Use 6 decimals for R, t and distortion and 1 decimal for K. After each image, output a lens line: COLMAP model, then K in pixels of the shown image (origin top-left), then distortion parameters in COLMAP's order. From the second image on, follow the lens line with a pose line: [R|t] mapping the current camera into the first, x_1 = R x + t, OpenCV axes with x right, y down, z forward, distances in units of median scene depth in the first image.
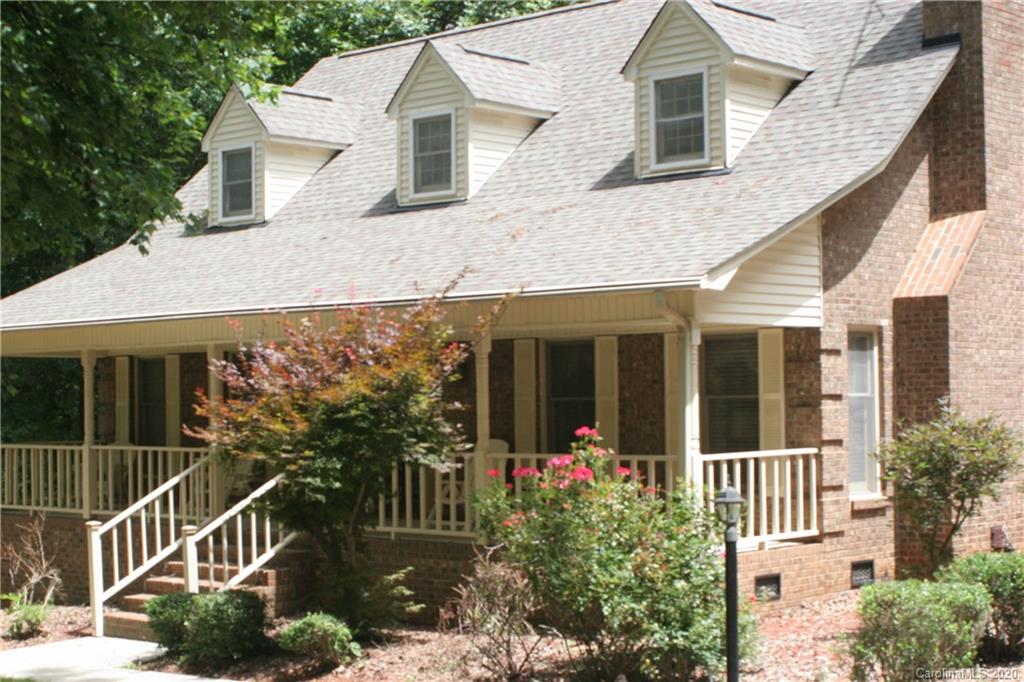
lens RADIAL K [[1761.1, 0, 512.0], [0, 1761.1, 341.0], [0, 0, 1]] dist [-0.068800, 0.102453]
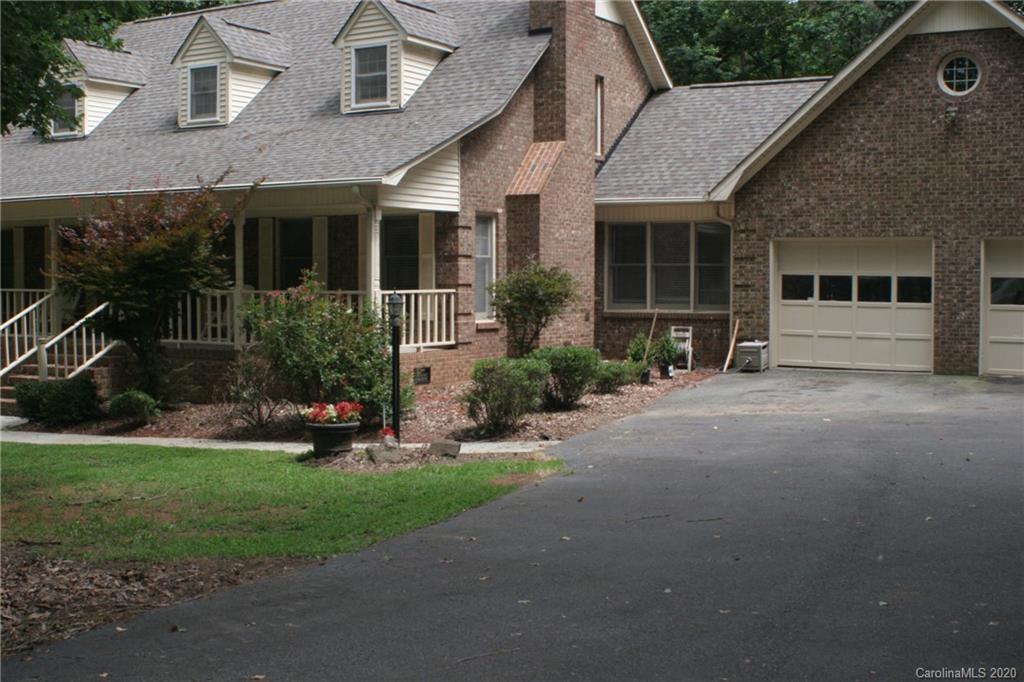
lens RADIAL K [[1335.4, 0, 512.0], [0, 1335.4, 341.0], [0, 0, 1]] dist [-0.162255, 0.117563]
pose [[0.979635, 0.004872, 0.200727, -0.015534], [-0.019703, 0.997213, 0.071958, 0.020181], [-0.199817, -0.074447, 0.977001, -0.176664]]
